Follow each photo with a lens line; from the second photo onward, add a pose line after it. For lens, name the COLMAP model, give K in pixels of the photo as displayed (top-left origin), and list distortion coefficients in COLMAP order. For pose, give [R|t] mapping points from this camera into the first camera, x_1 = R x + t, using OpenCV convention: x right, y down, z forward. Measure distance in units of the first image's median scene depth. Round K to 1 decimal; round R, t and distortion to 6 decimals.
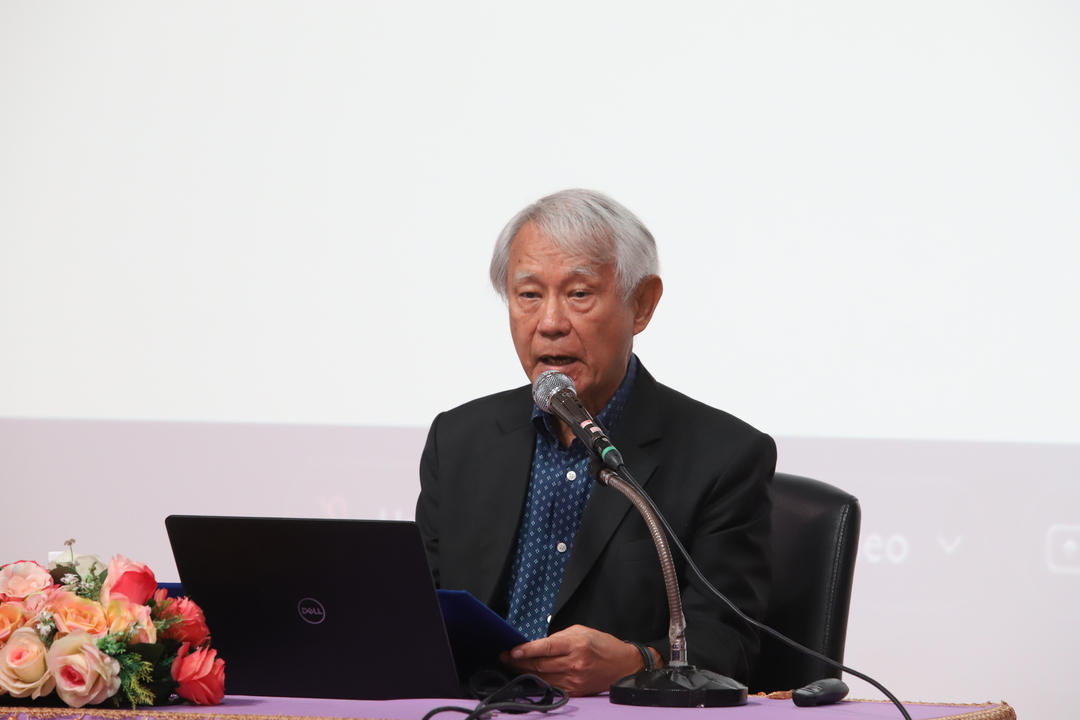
lens RADIAL K [[6262.9, 0, 540.0], [0, 6262.9, 360.0], [0, 0, 1]] dist [1.039974, 21.521652]
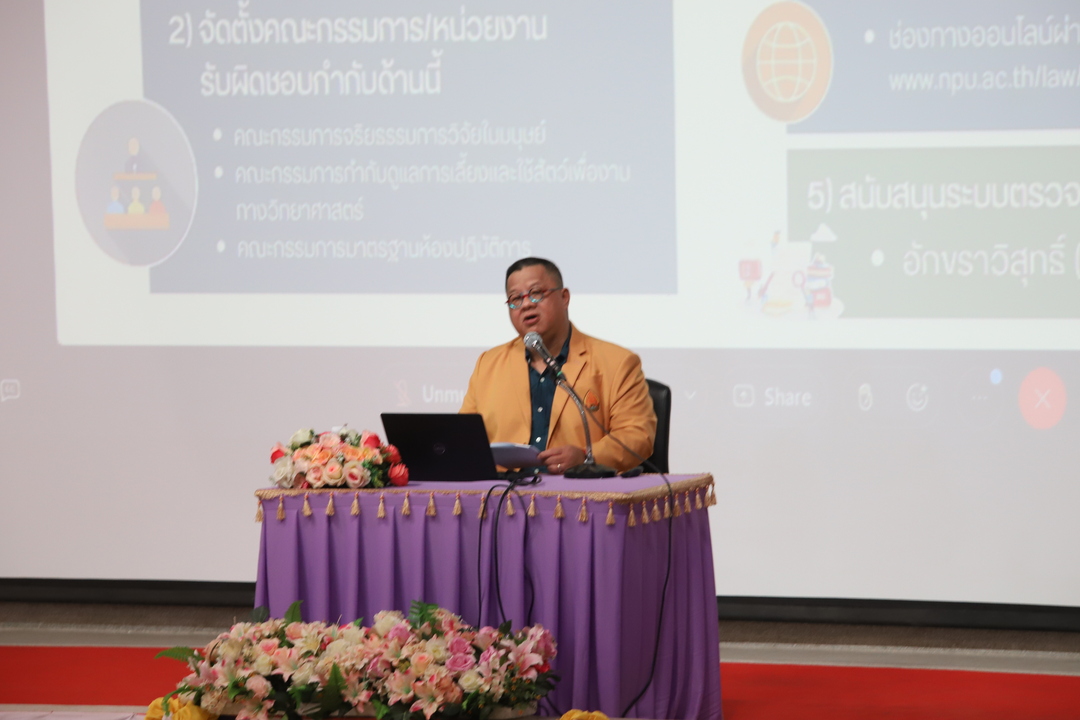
lens RADIAL K [[6262.9, 0, 540.0], [0, 6262.9, 360.0], [0, 0, 1]] dist [1.039974, 21.521652]
pose [[0.999319, -0.036430, 0.005879, -0.009354], [0.036153, 0.998470, 0.041834, -0.102472], [-0.007394, -0.041593, 0.999107, -1.568532]]
